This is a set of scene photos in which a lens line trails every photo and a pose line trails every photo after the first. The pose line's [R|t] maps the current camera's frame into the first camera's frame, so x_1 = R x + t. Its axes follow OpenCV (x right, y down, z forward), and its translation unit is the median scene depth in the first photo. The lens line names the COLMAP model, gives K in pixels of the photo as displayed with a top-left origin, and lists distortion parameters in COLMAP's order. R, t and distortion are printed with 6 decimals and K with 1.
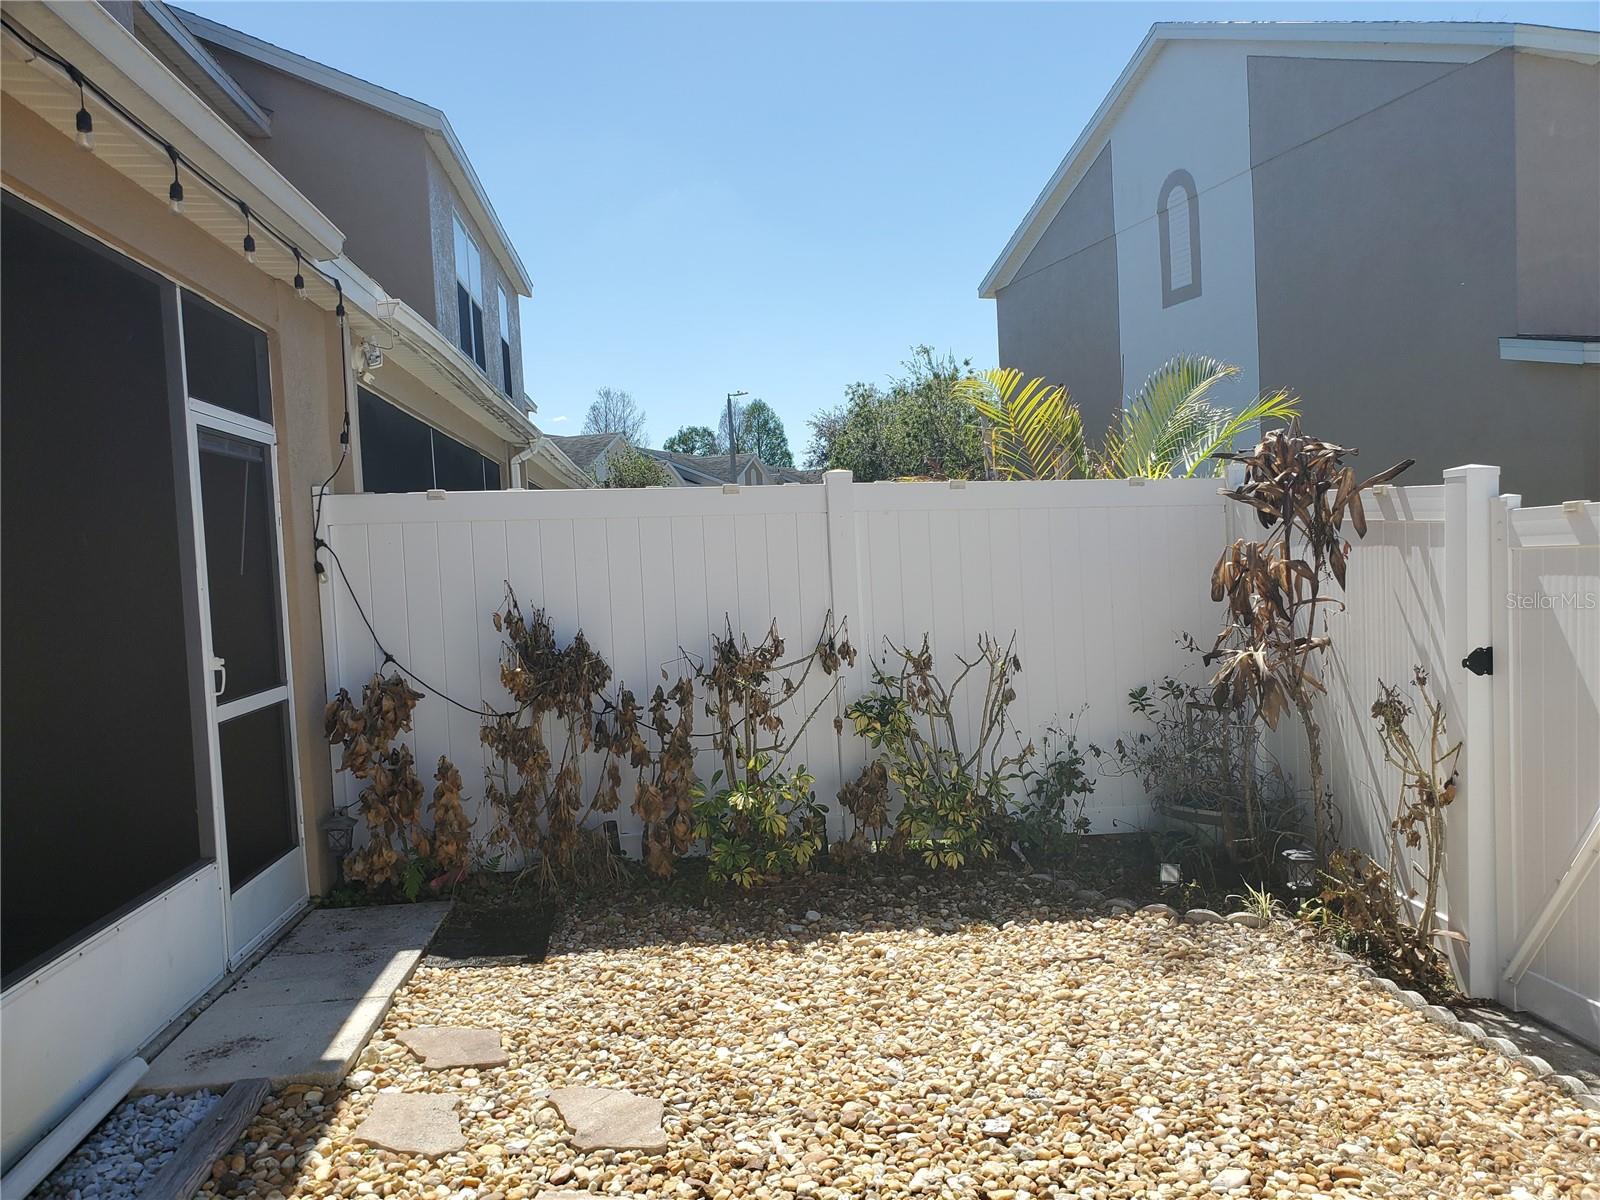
lens RADIAL K [[1373.6, 0, 800.0], [0, 1373.6, 600.0], [0, 0, 1]] dist [0.119108, 0.004983]
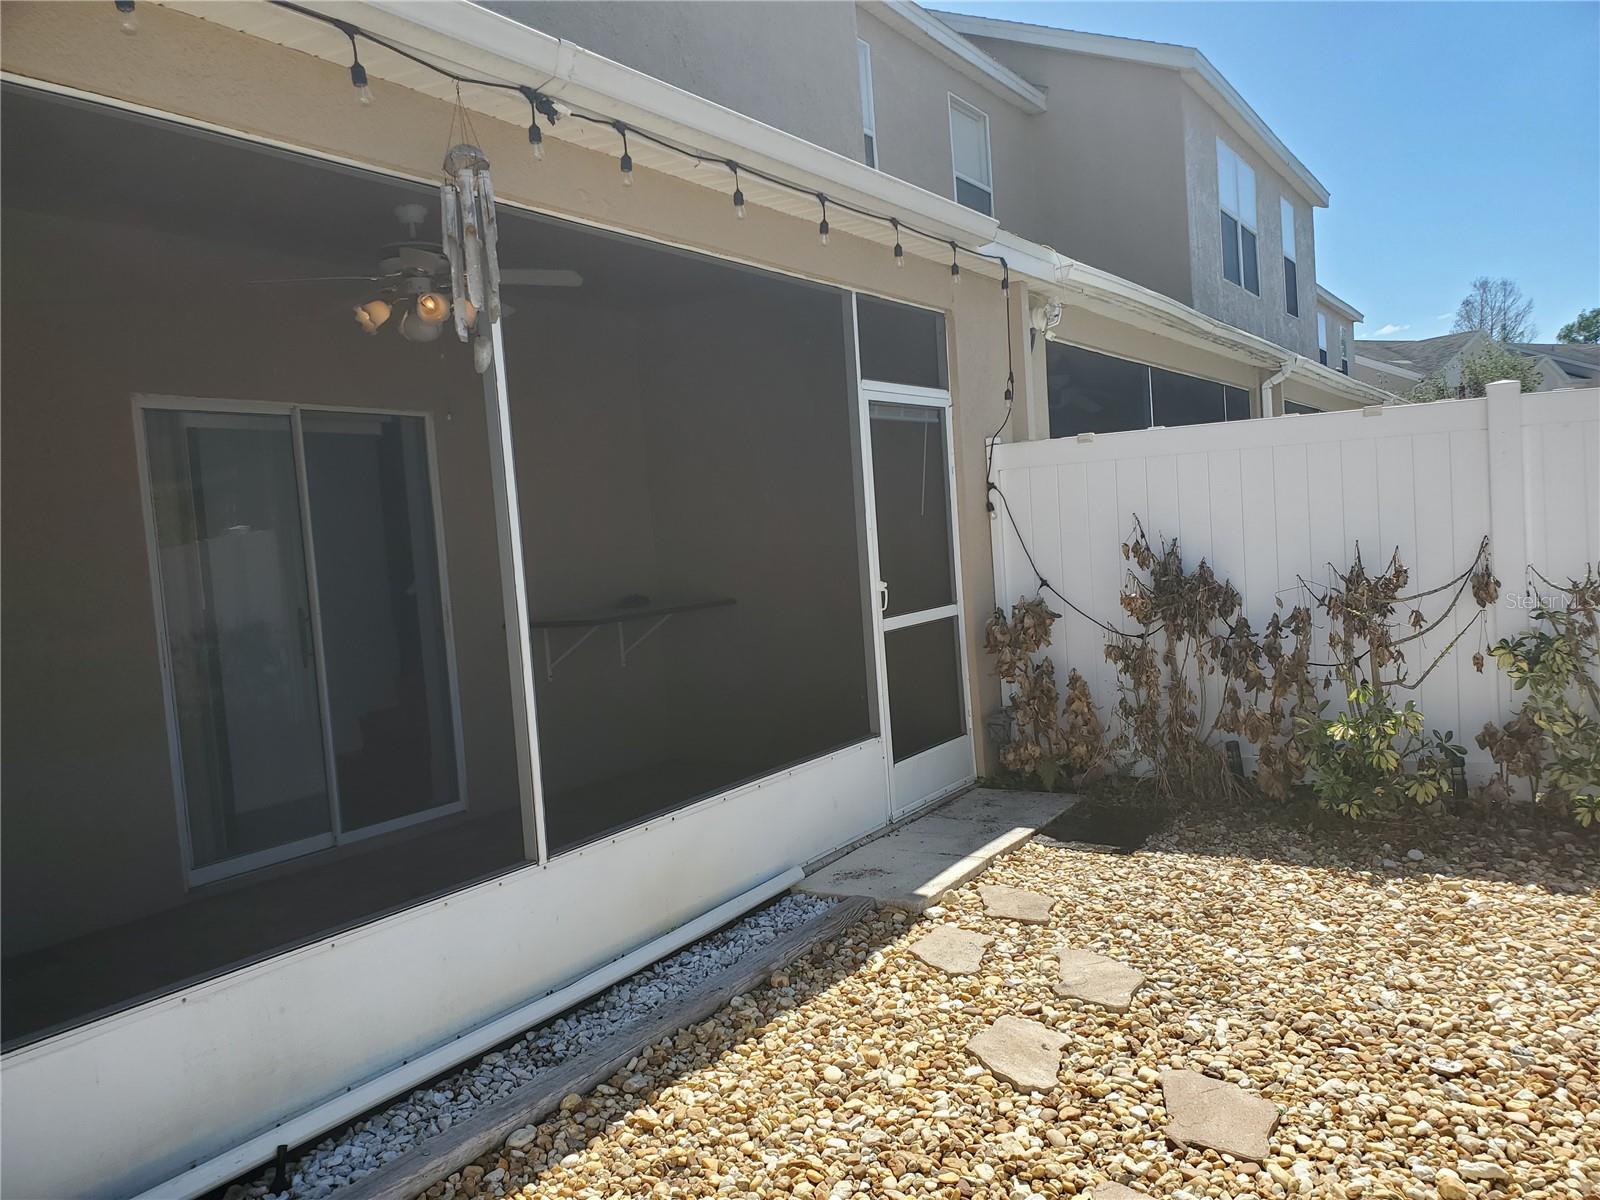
lens RADIAL K [[1342.3, 0, 800.0], [0, 1342.3, 600.0], [0, 0, 1]] dist [0.265540, -0.114169]
pose [[0.817231, 0.021348, -0.575914, 0.237944], [0.011269, 0.998531, 0.053005, -0.008125], [0.576199, -0.049807, 0.815790, -0.054043]]
